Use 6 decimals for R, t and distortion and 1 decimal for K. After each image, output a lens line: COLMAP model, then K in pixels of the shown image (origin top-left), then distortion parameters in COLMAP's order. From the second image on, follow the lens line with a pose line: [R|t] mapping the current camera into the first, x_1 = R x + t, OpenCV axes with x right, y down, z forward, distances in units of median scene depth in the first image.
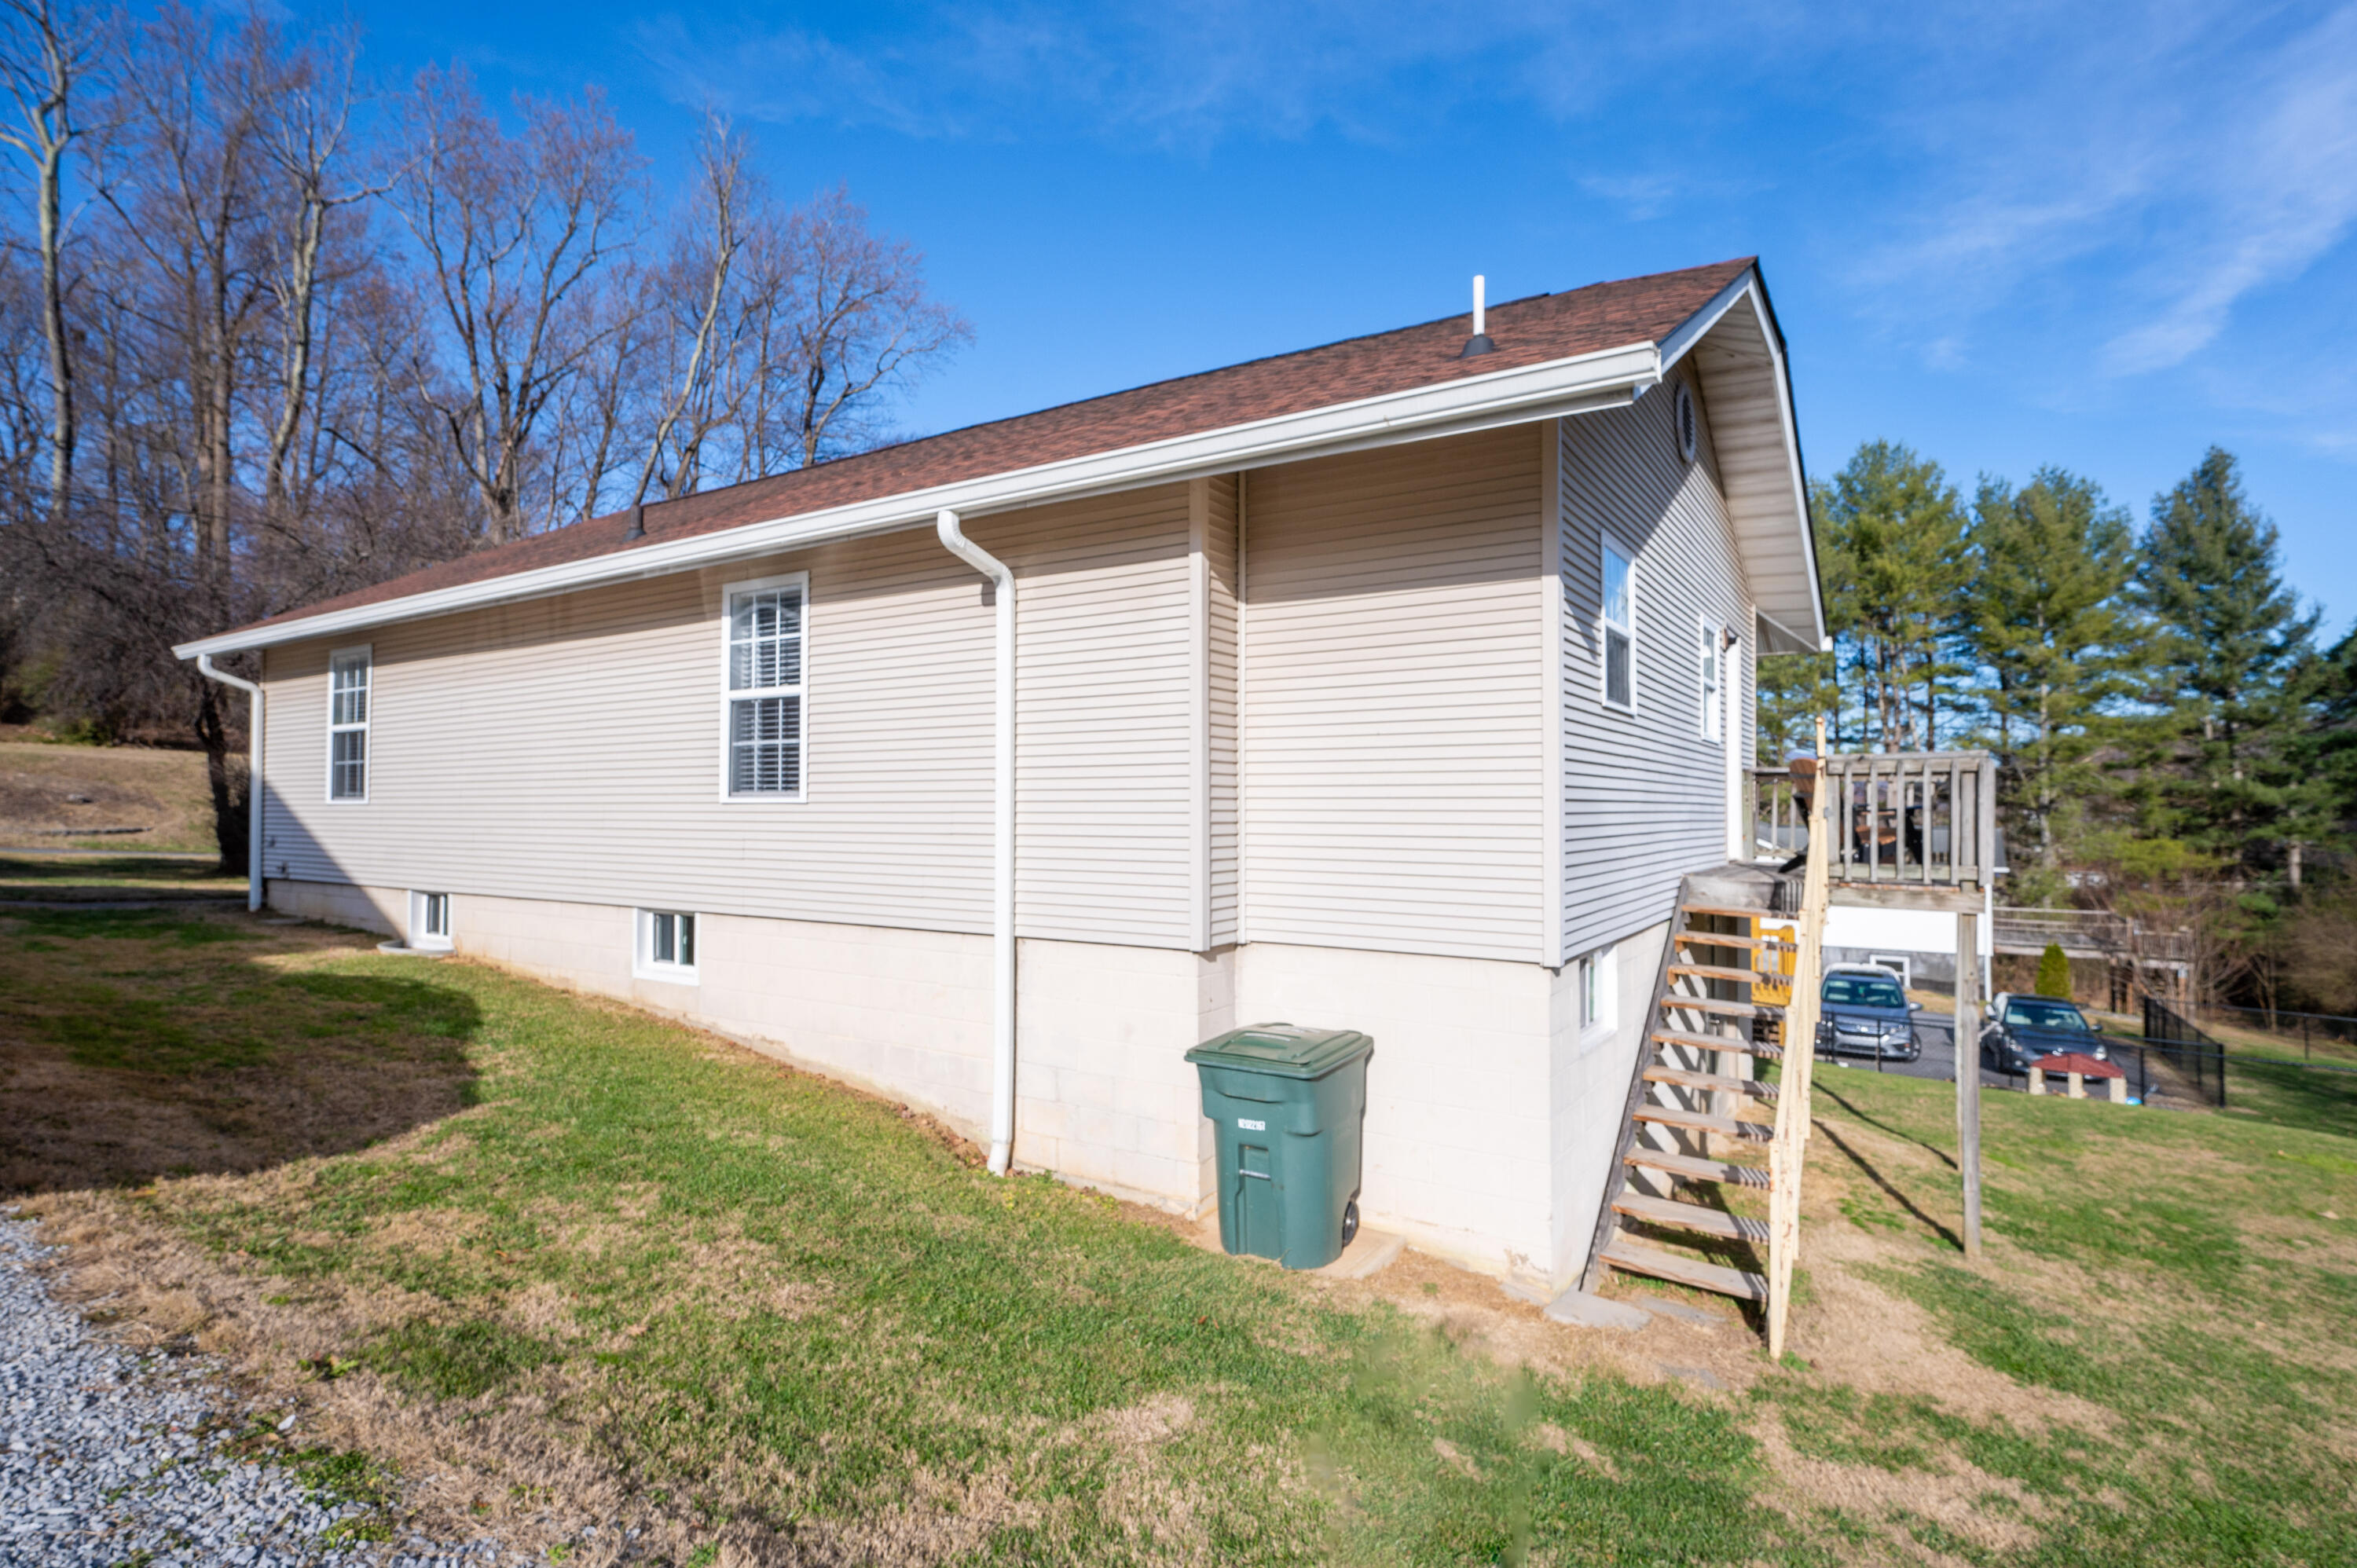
lens RADIAL K [[1155.8, 0, 1188.5], [0, 1155.8, 785.4], [0, 0, 1]] dist [-0.001795, 0.000584]
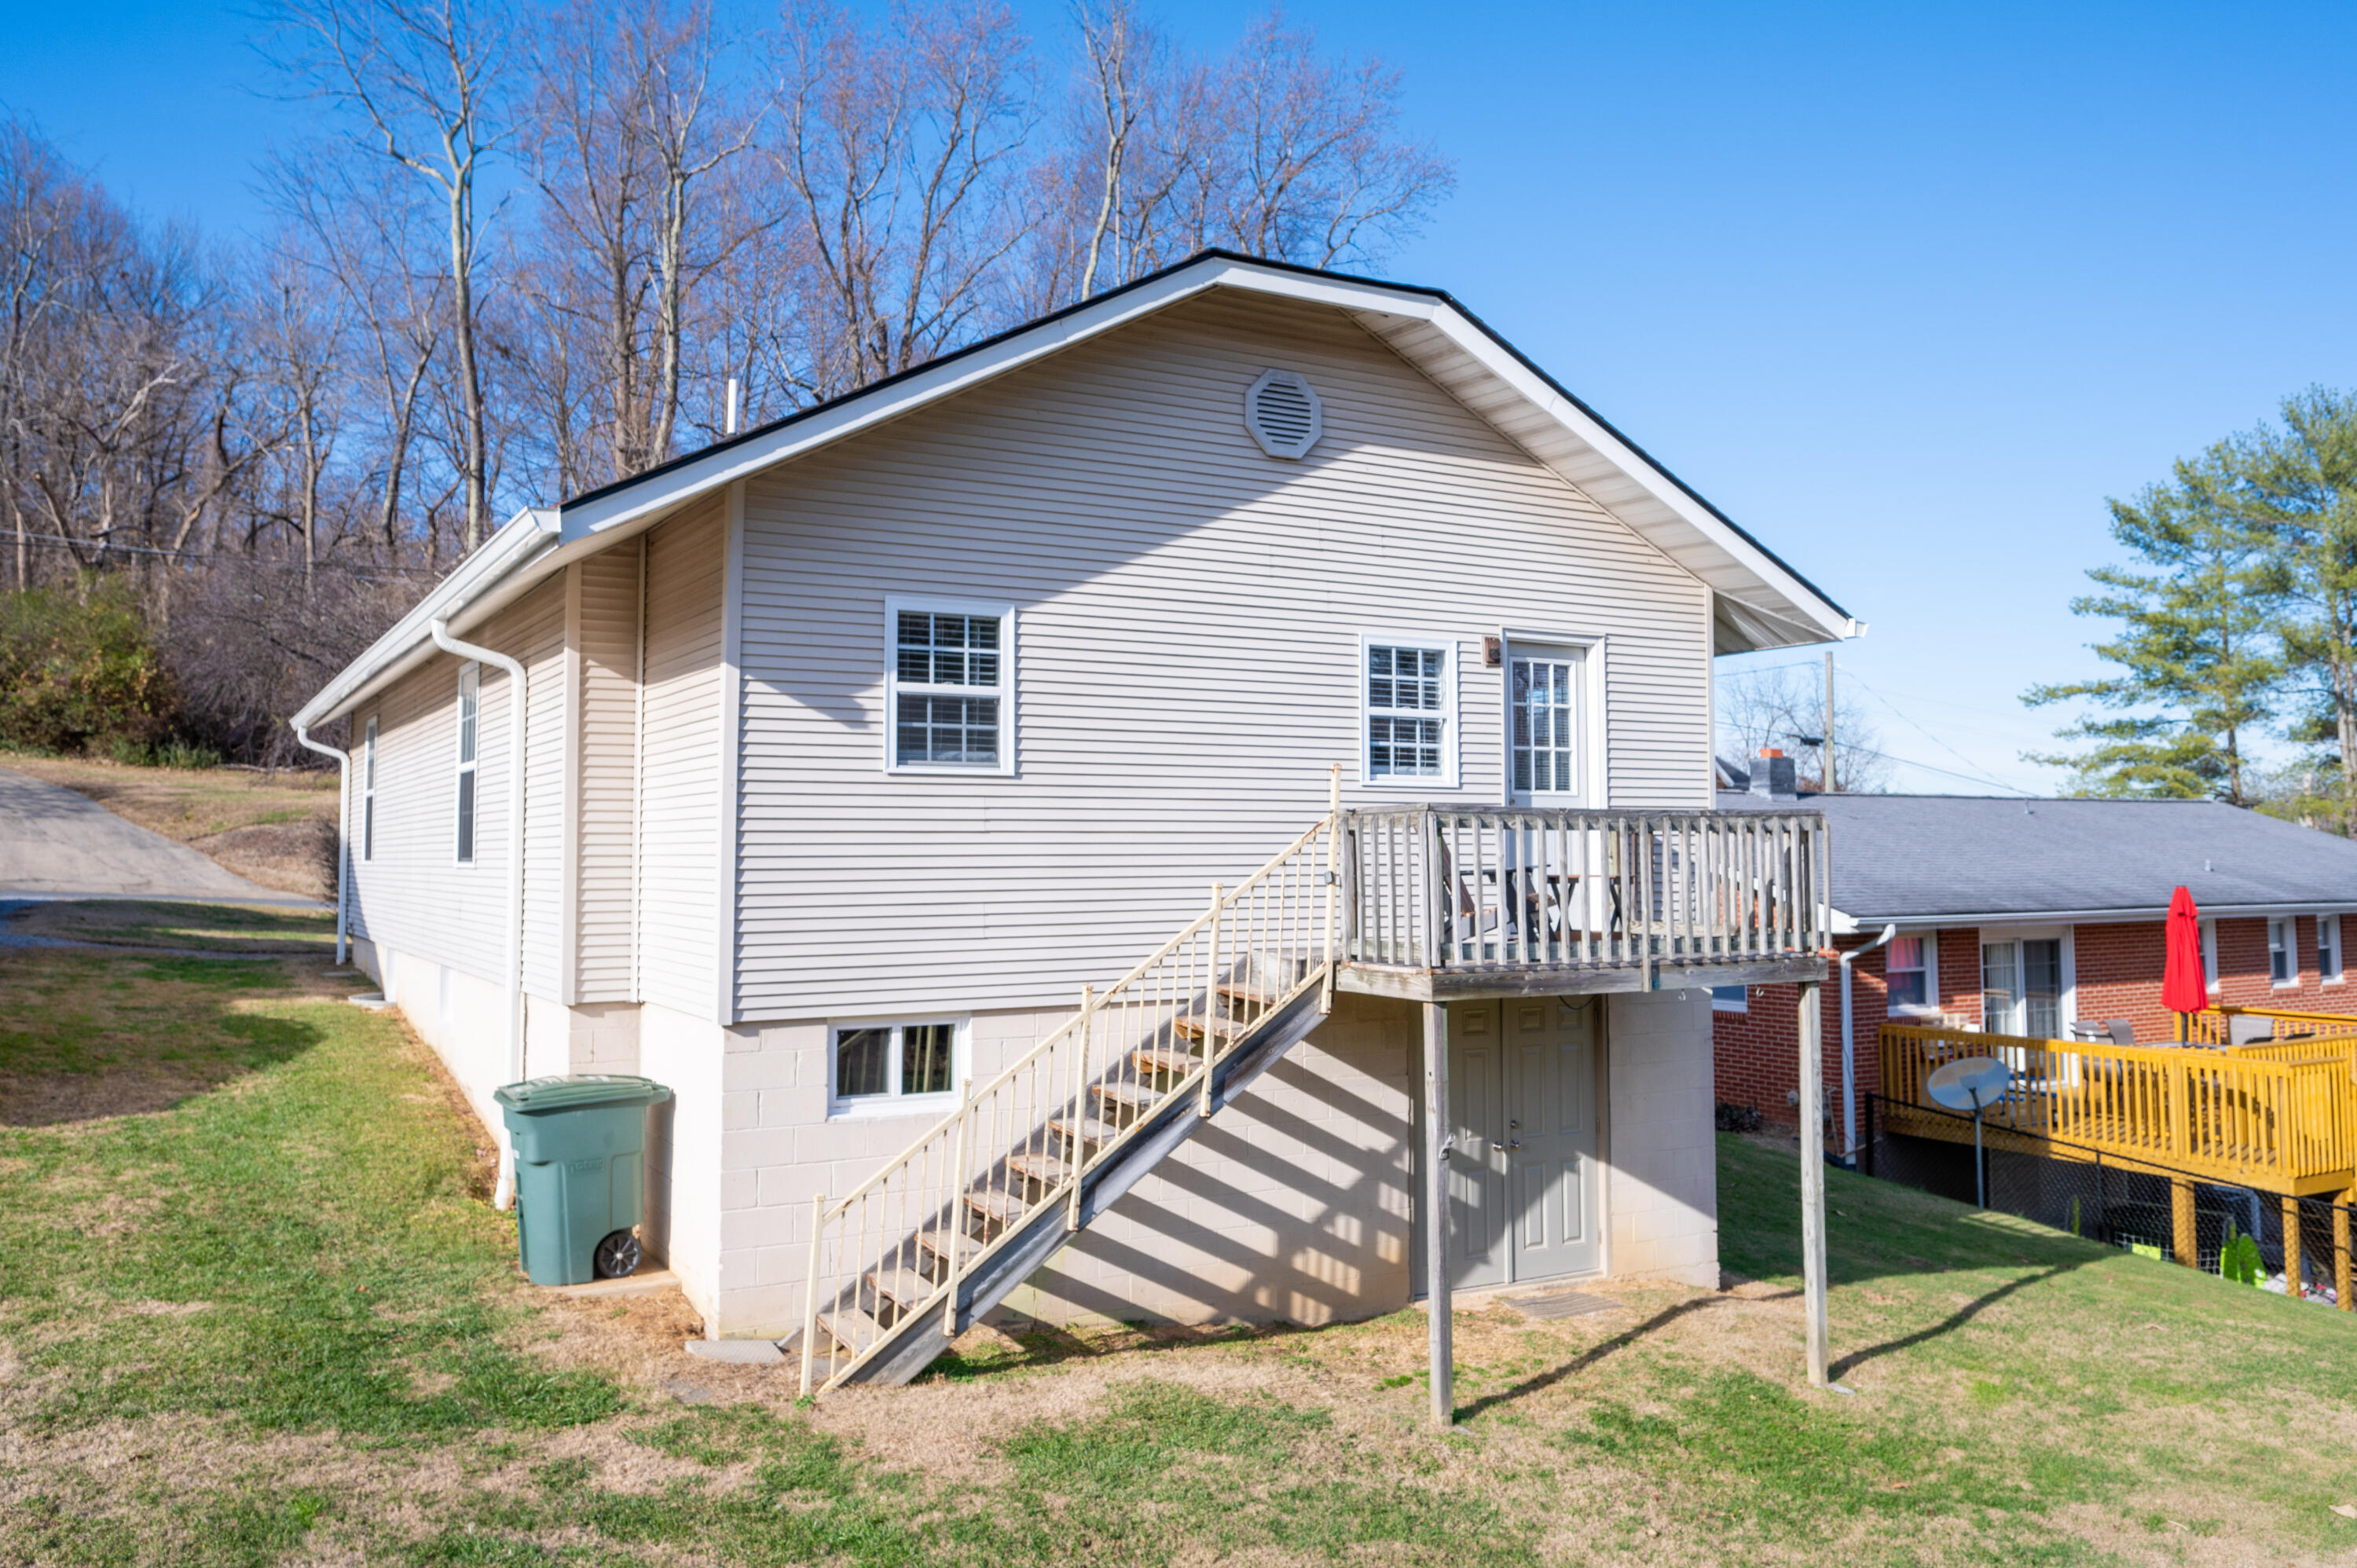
lens RADIAL K [[1782.0, 0, 1173.4], [0, 1782.0, 761.0], [0, 0, 1]] dist [-0.001787, -0.001783]
pose [[0.892678, -0.026881, -0.449892, 0.145040], [0.012723, 0.999325, -0.034464, -0.002768], [0.450515, 0.025041, 0.892418, -0.029863]]
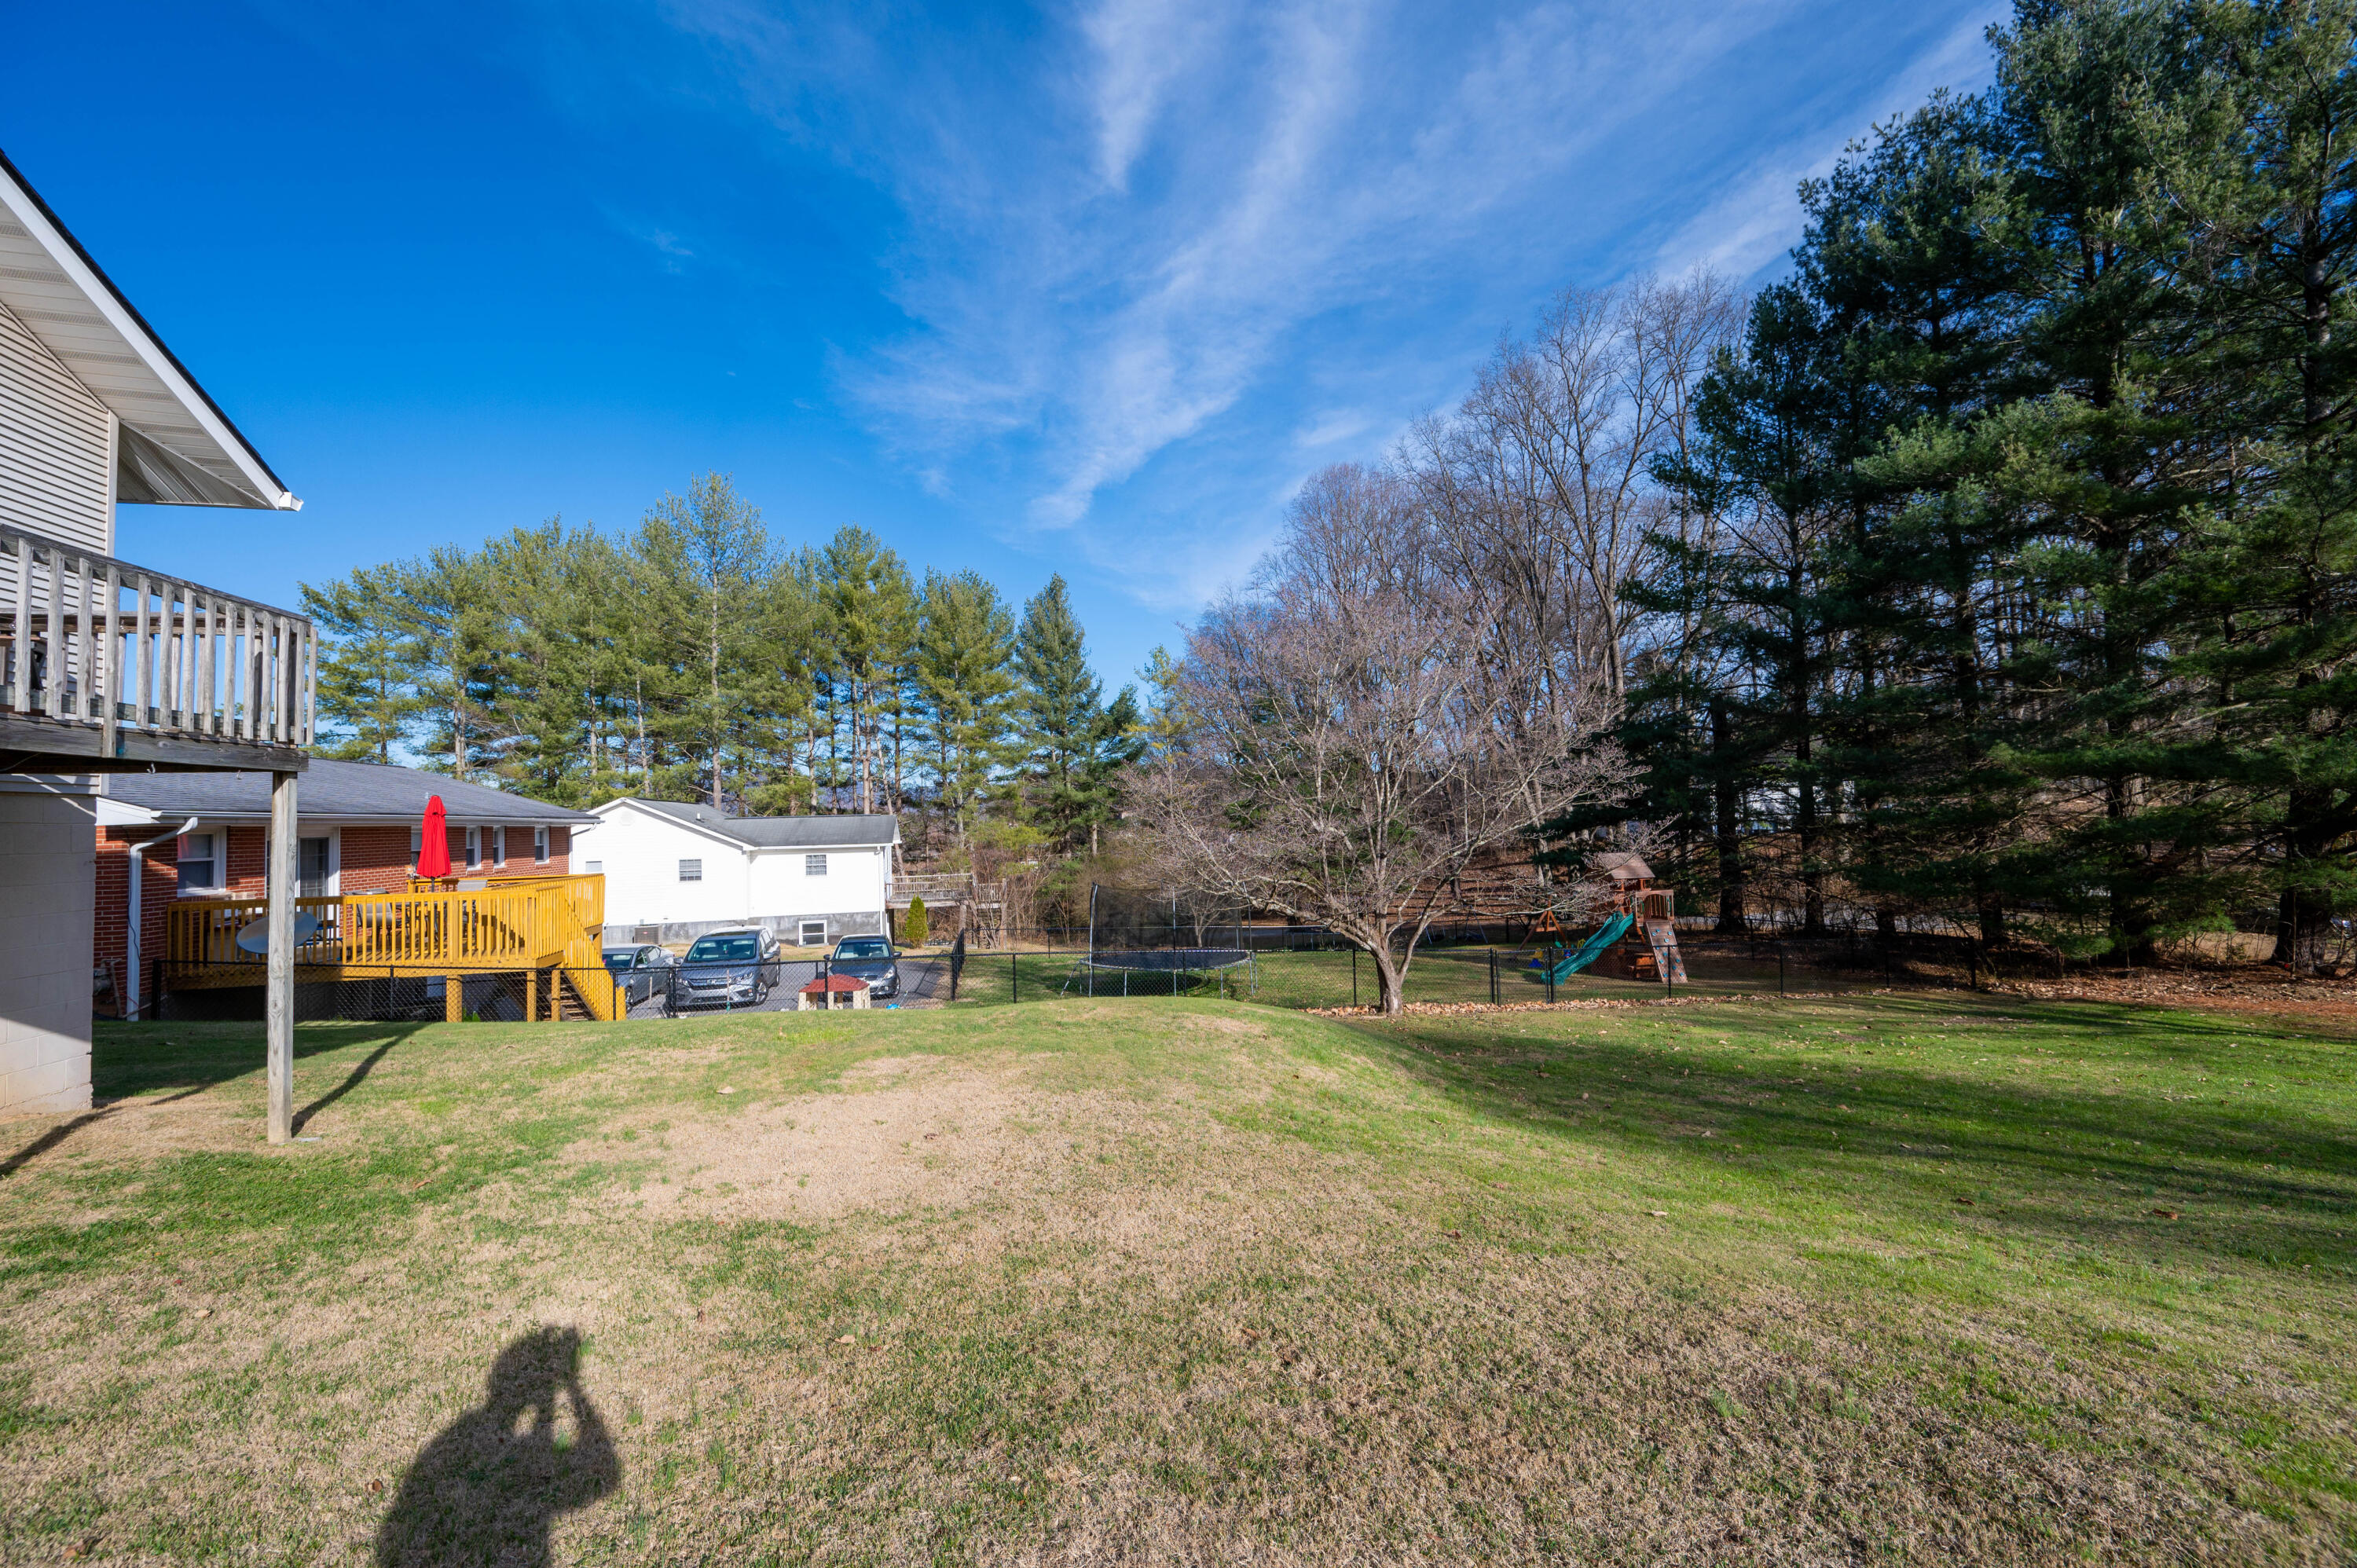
lens RADIAL K [[926.9, 0, 1178.4], [0, 926.9, 788.8], [0, 0, 1]] dist [0.003692, 0.000811]
pose [[0.695592, 0.006084, 0.718411, 0.115178], [0.007763, 0.999842, -0.015984, 0.018324], [-0.718395, 0.016695, 0.695435, 0.018568]]
